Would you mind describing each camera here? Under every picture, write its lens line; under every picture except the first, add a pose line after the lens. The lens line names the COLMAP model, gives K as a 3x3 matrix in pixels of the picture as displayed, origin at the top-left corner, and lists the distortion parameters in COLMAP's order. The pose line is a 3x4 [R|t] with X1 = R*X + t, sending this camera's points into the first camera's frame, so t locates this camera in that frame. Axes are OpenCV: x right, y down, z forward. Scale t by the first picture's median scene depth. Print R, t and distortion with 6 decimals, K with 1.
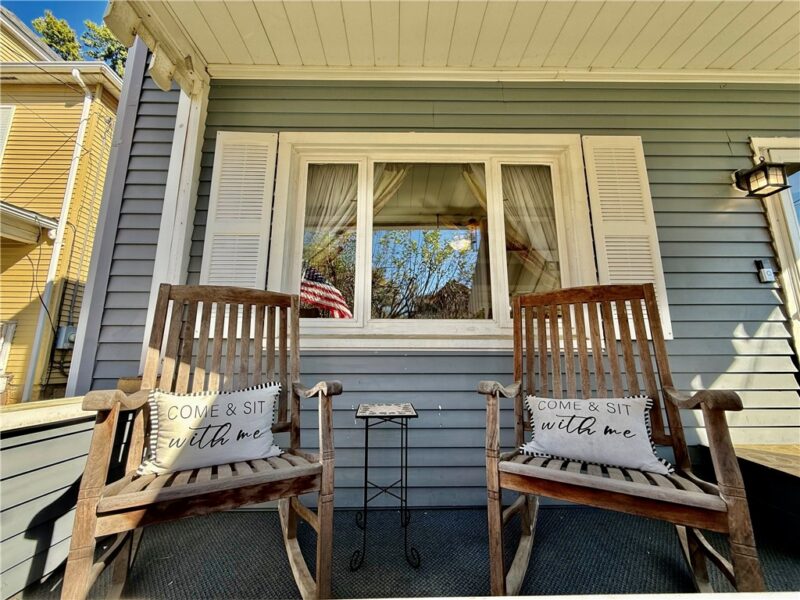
lens RADIAL K [[322.4, 0, 400.0], [0, 322.4, 300.0], [0, 0, 1]] dist [0.000773, 0.000157]
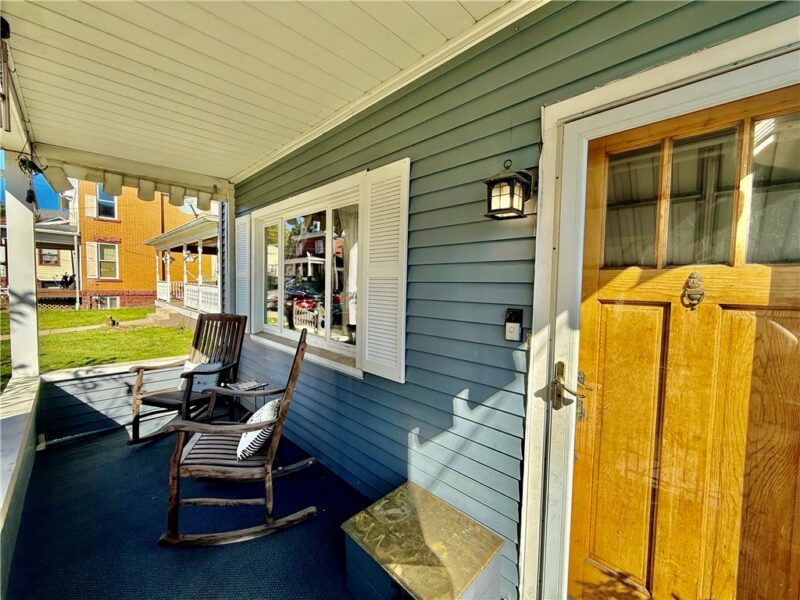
lens RADIAL K [[322.4, 0, 400.0], [0, 322.4, 300.0], [0, 0, 1]] dist [0.000773, 0.000157]
pose [[0.699574, 0.051424, -0.712708, 1.381368], [0.112298, 0.977101, 0.180730, -0.291881], [0.705681, -0.206470, 0.677779, 0.313832]]
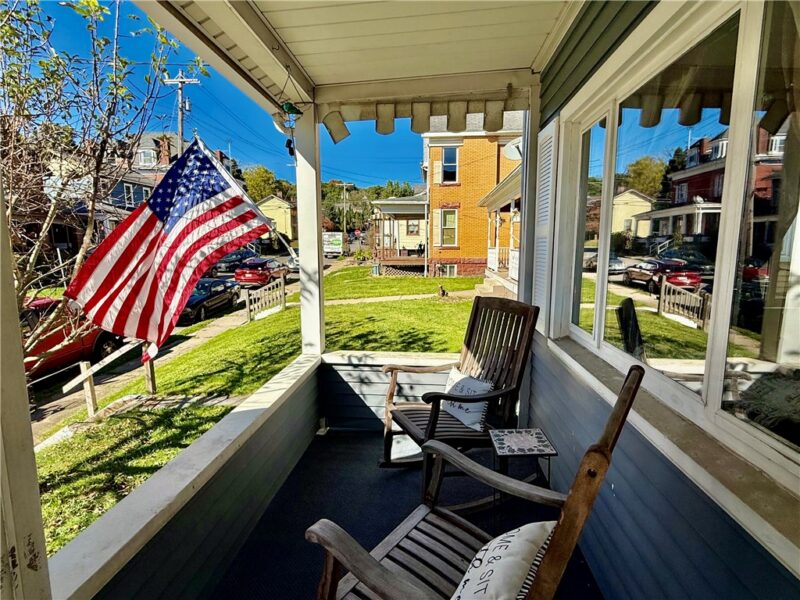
lens RADIAL K [[409.4, 0, 400.0], [0, 409.4, 300.0], [0, 0, 1]] dist [0.002617, 0.000764]
pose [[-0.122291, 0.131767, -0.983708, 0.852531], [0.191281, 0.975695, 0.106915, -0.220541], [0.973887, -0.175090, -0.144523, 0.641065]]
